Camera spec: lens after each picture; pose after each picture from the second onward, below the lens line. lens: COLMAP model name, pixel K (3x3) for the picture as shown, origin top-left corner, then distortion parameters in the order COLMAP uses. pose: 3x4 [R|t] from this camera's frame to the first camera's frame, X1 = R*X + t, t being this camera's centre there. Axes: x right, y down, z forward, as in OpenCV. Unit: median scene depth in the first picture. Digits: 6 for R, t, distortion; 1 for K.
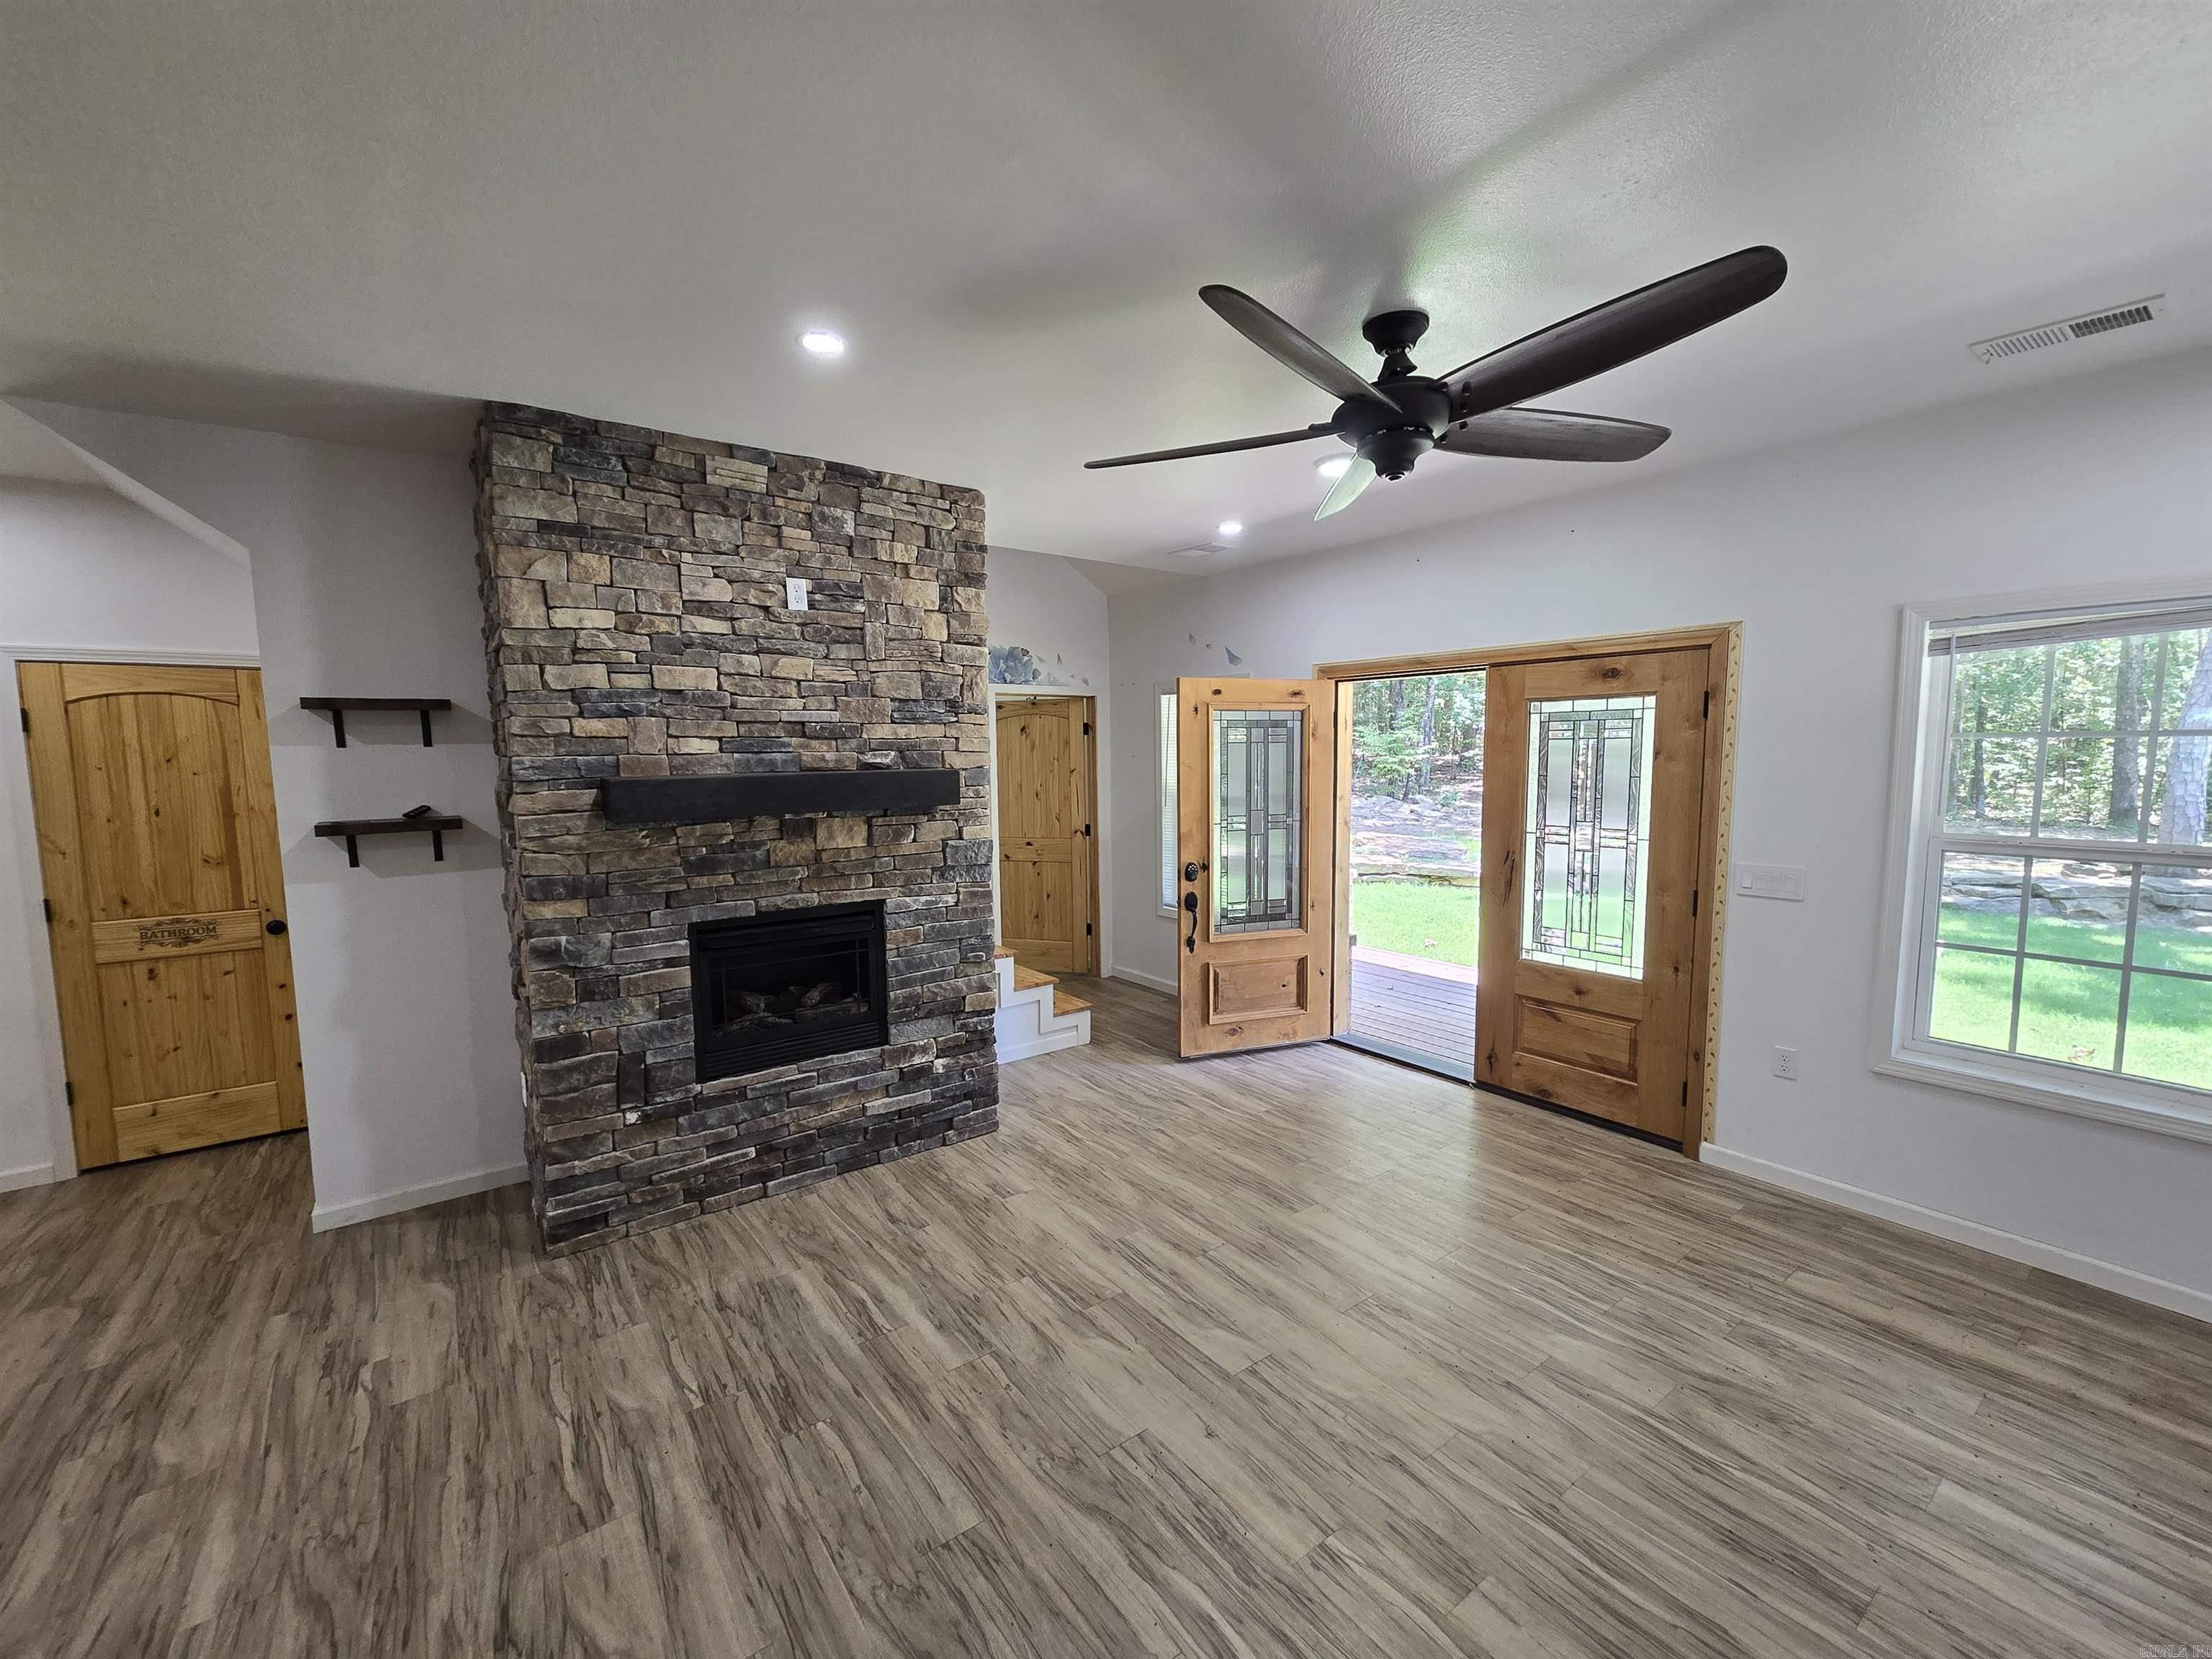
lens RADIAL K [[906.4, 0, 1117.5], [0, 906.4, 829.2], [0, 0, 1]] dist [-0.002368, 0.001768]
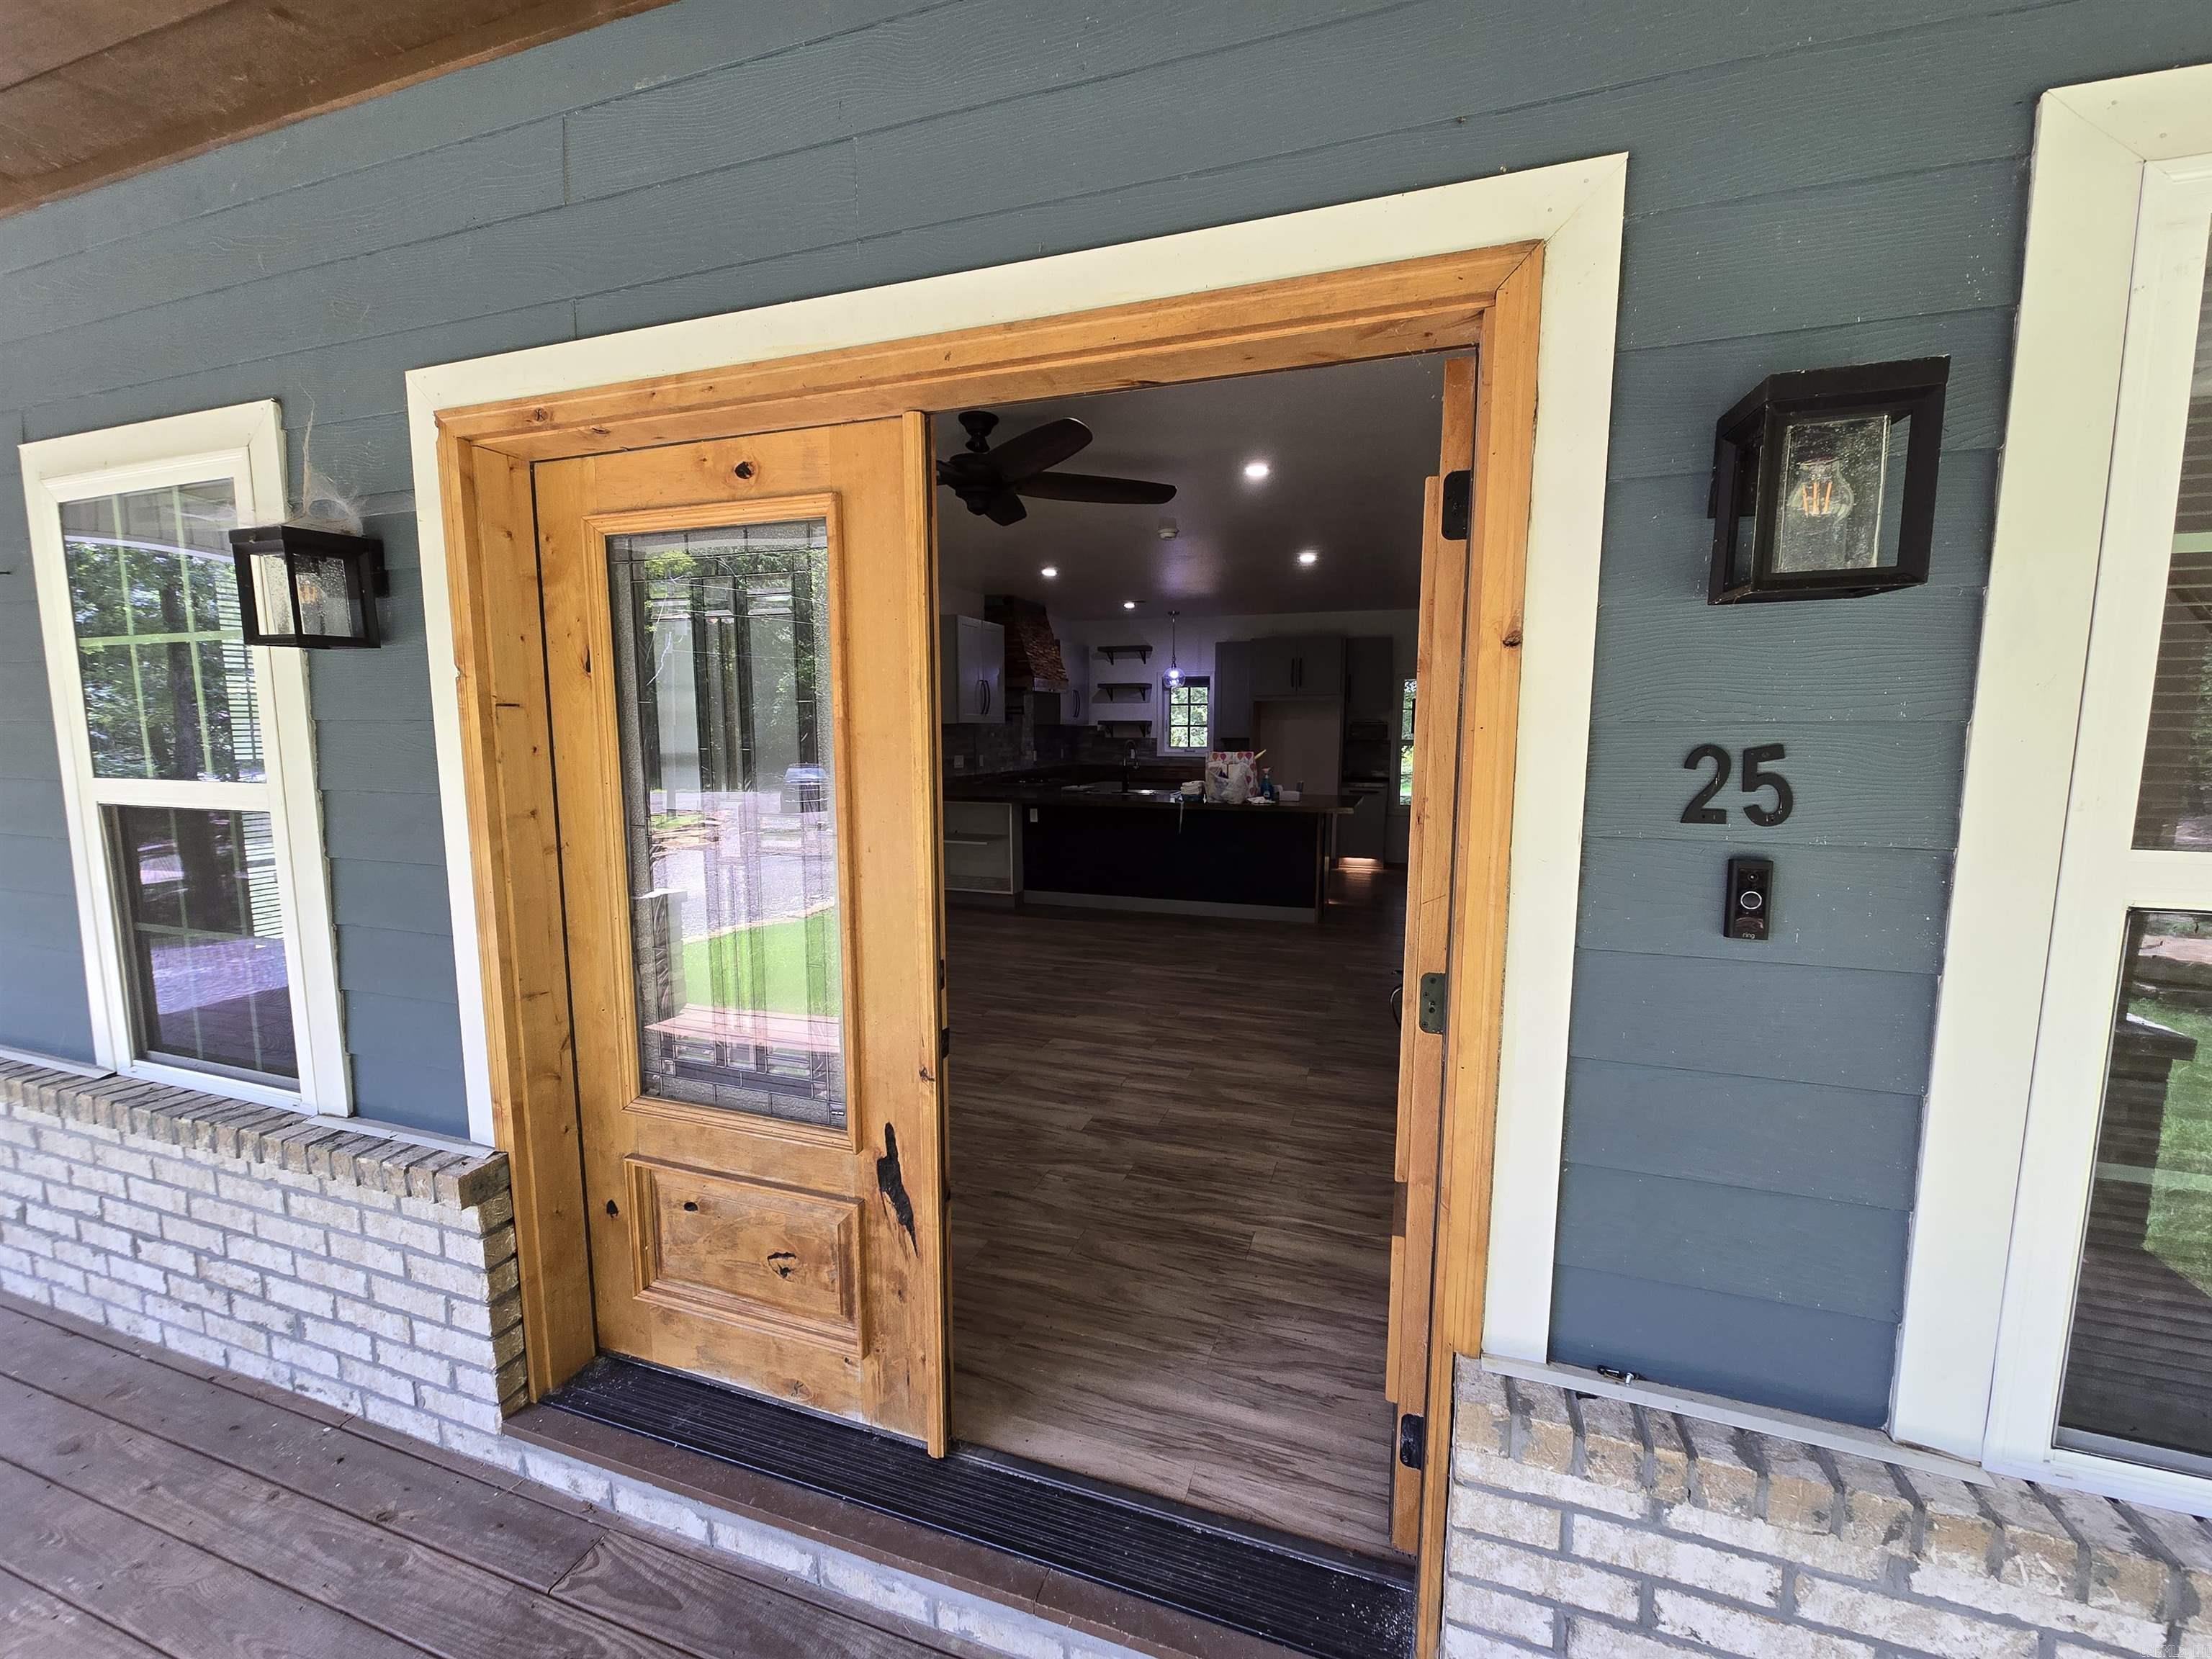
lens RADIAL K [[906.4, 0, 1106.7], [0, 906.4, 839.1], [0, 0, 1]] dist [-0.002368, 0.001768]
pose [[-0.832190, 0.076559, -0.549180, 0.773972], [-0.043342, 0.978411, 0.202075, -0.117303], [0.552794, 0.191967, -0.810905, 1.892231]]
